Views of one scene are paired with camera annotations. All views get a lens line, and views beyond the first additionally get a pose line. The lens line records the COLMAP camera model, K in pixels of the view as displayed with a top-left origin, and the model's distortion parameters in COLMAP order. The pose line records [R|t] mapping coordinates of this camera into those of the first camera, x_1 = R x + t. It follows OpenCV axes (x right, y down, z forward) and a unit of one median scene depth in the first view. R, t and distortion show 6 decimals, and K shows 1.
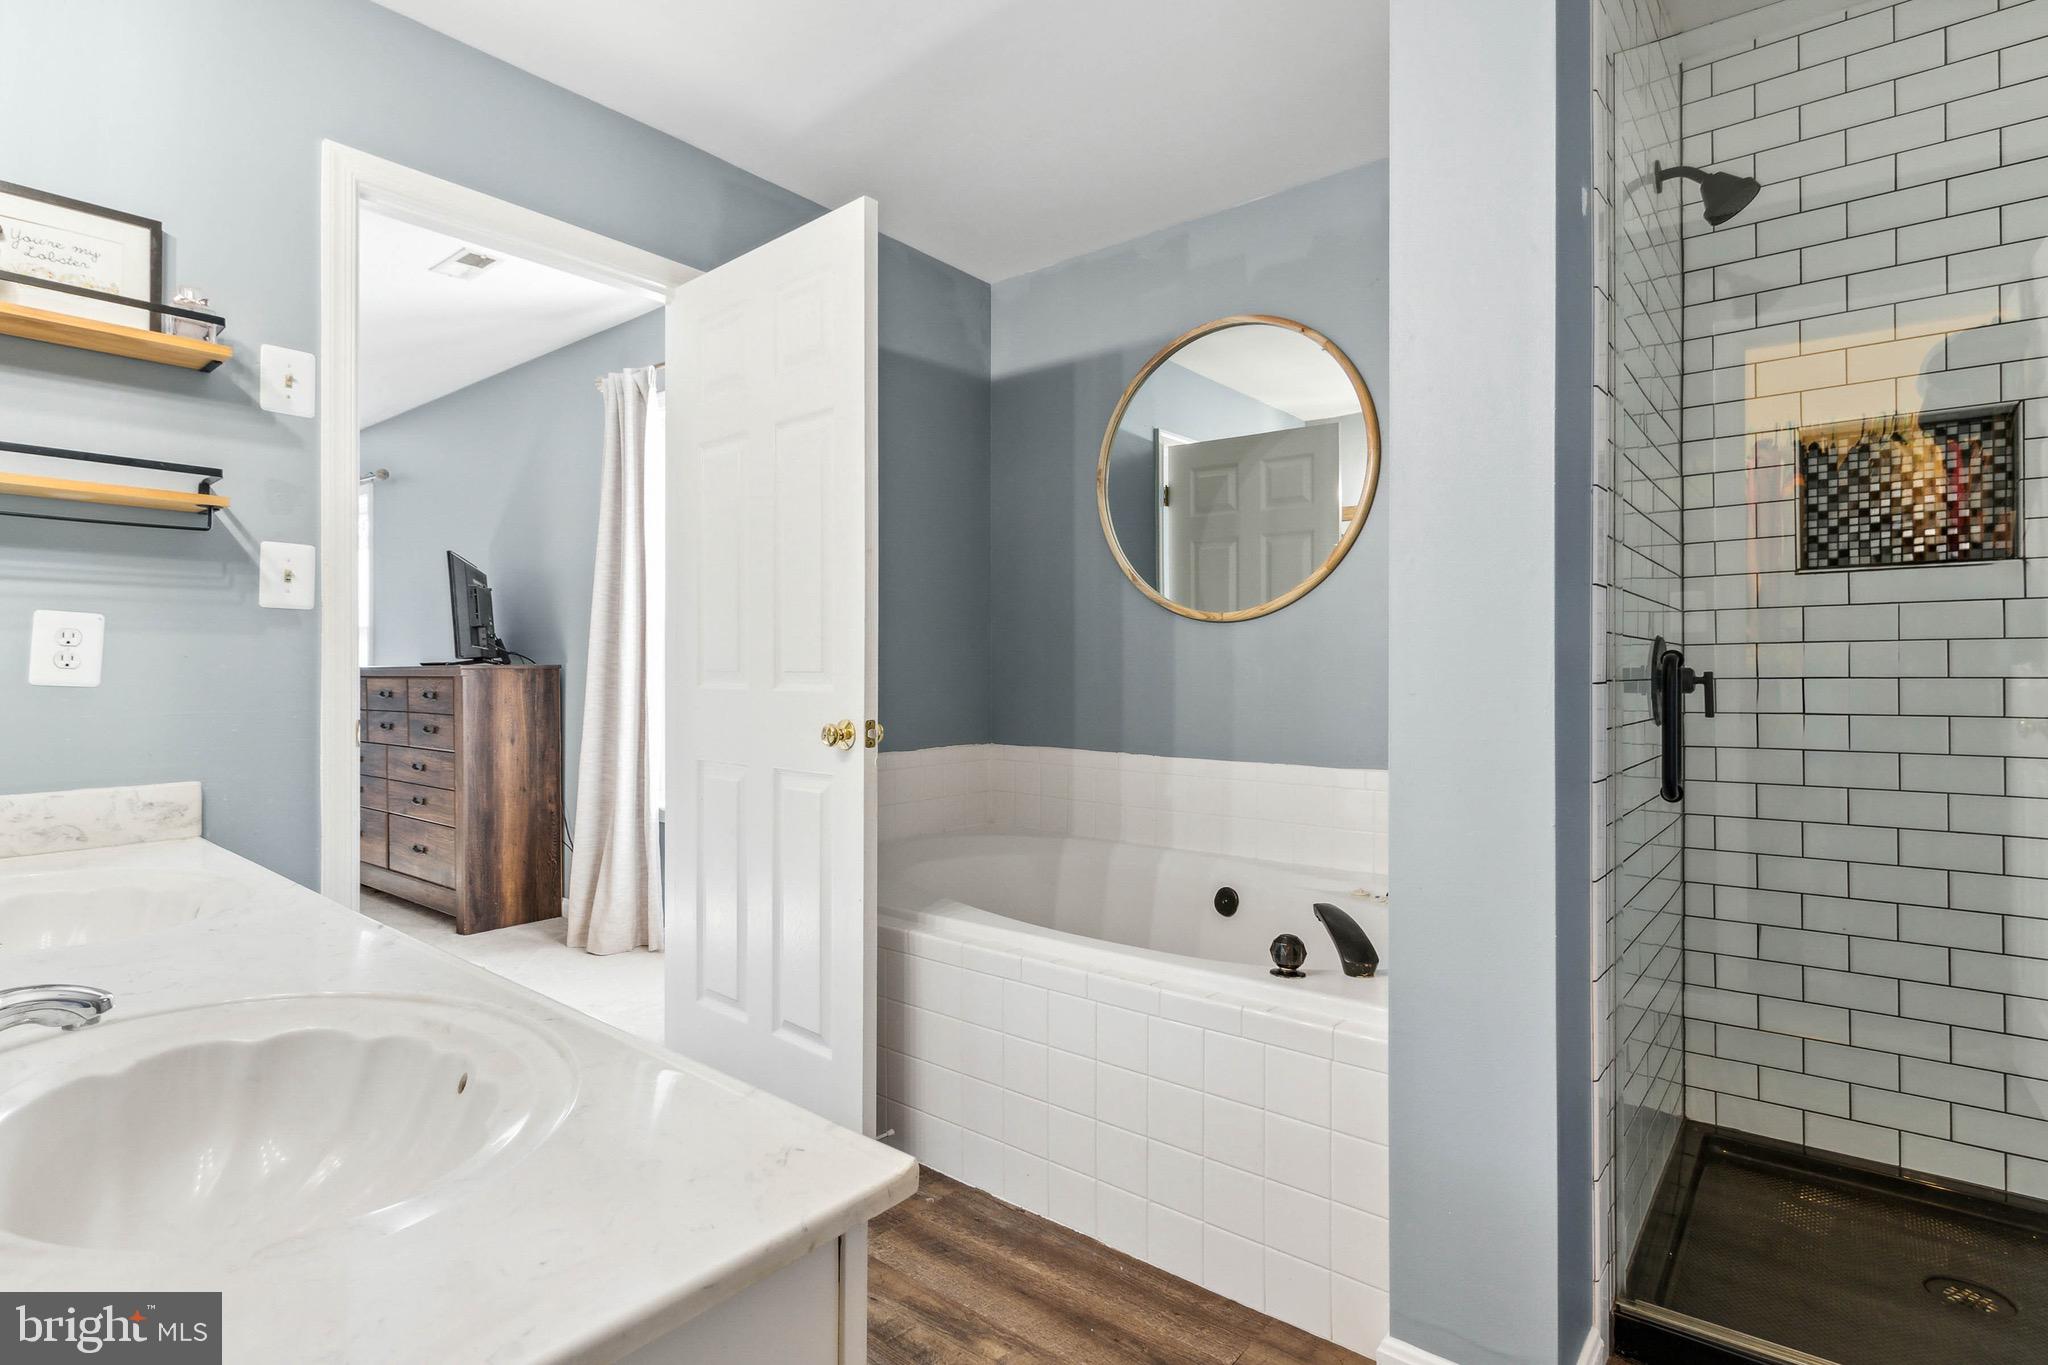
lens RADIAL K [[975.3, 0, 1013.2], [0, 975.3, 668.6], [0, 0, 1]] dist [0.001169, -0.001133]
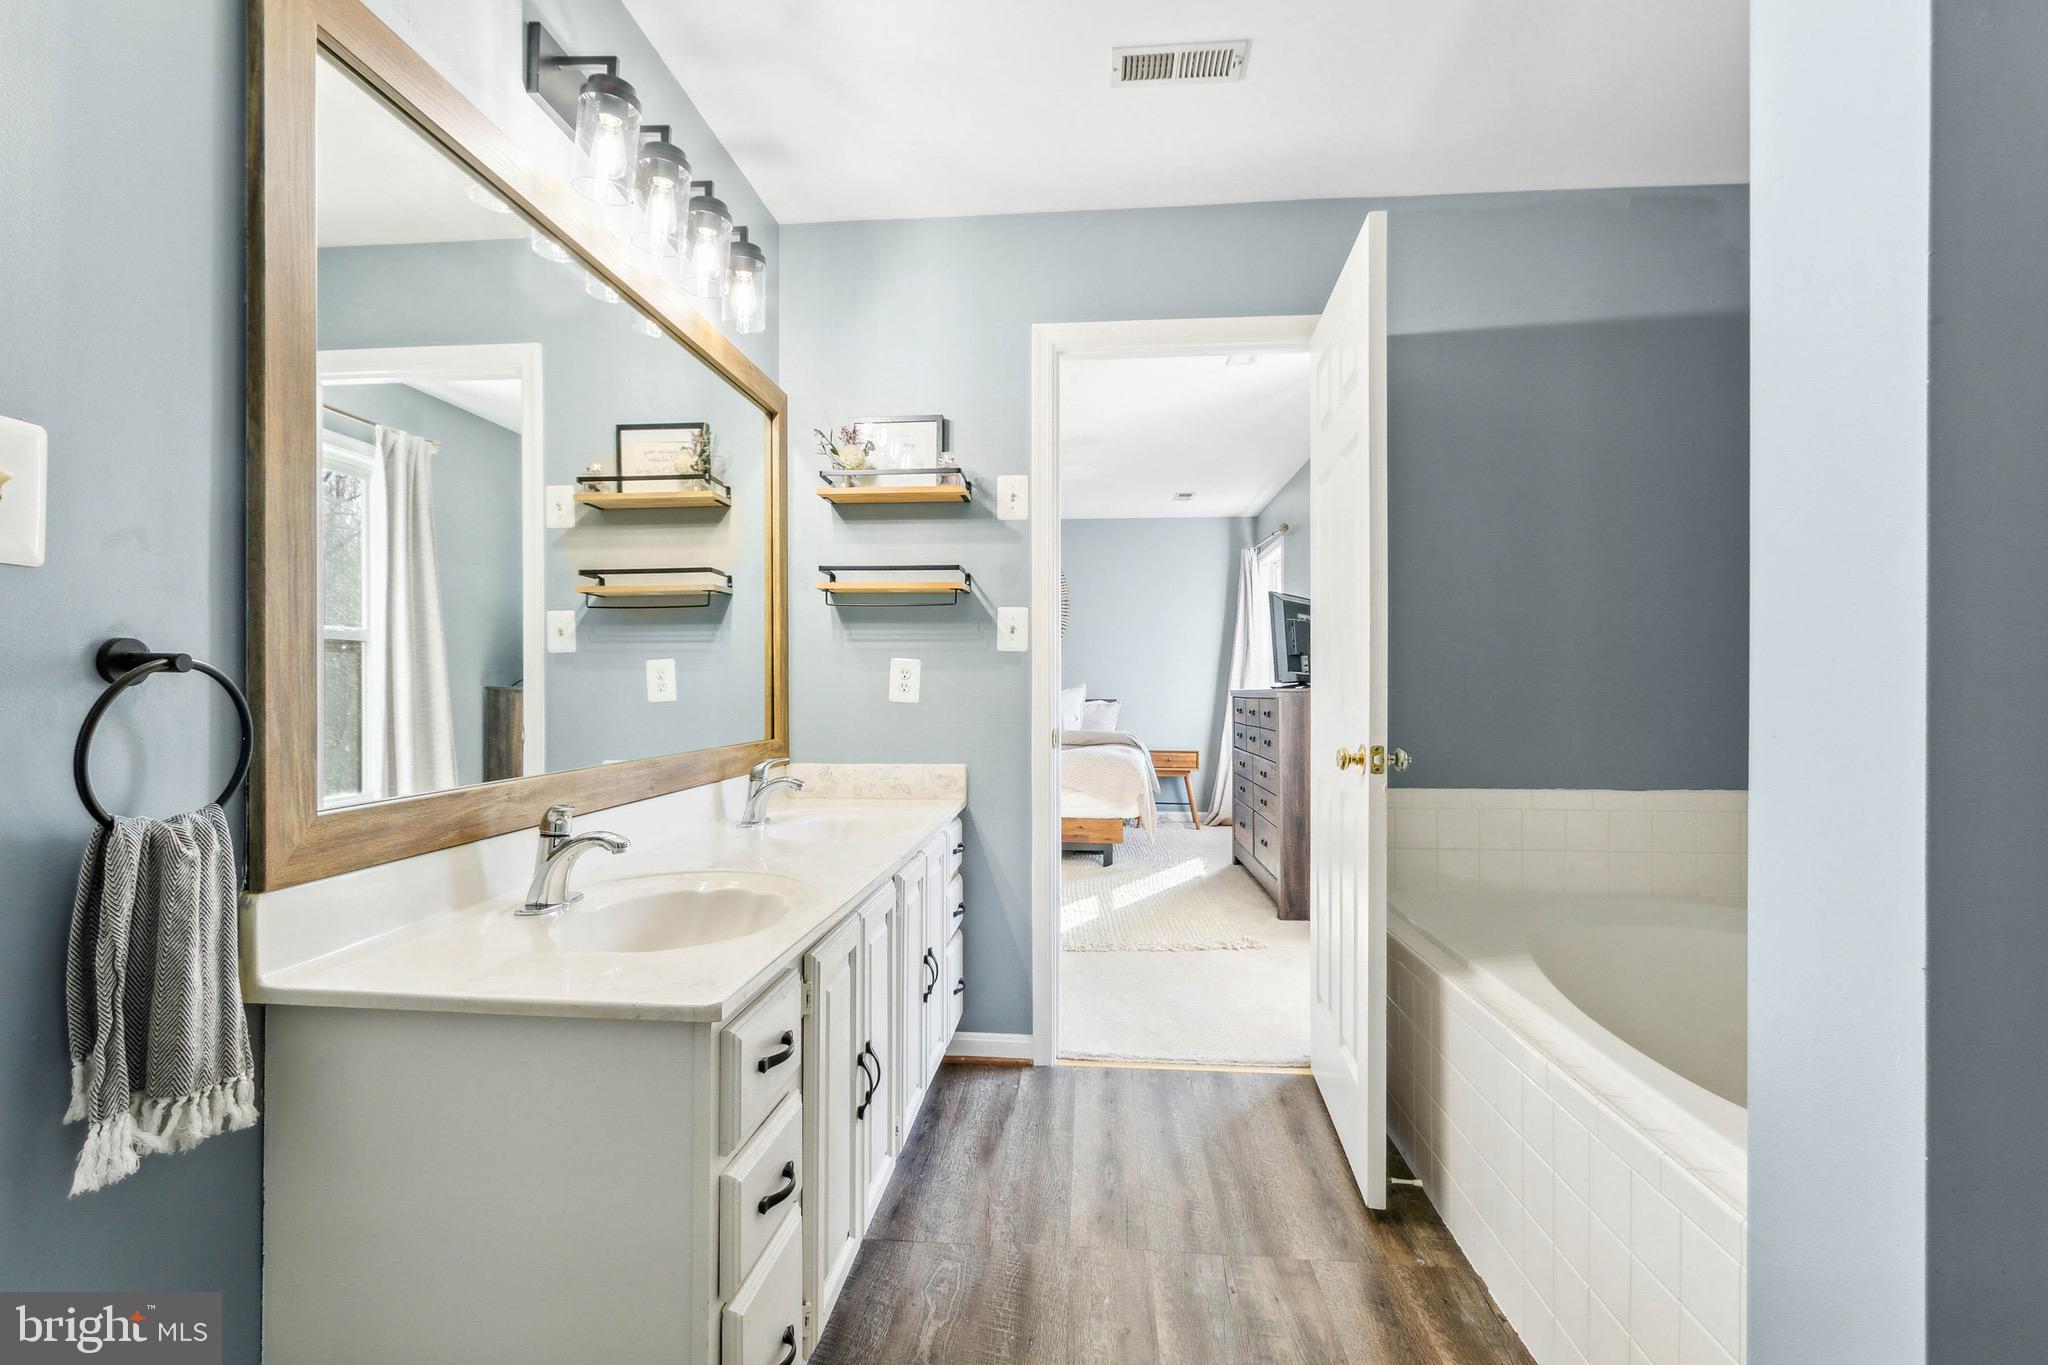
lens RADIAL K [[975.3, 0, 1013.4], [0, 975.3, 690.6], [0, 0, 1]] dist [0.001169, -0.001133]
pose [[0.583066, 0.000453, -0.812425, 0.458176], [-0.000404, 1.000000, 0.000268, -0.002696], [0.812425, 0.000172, 0.583066, 0.140944]]
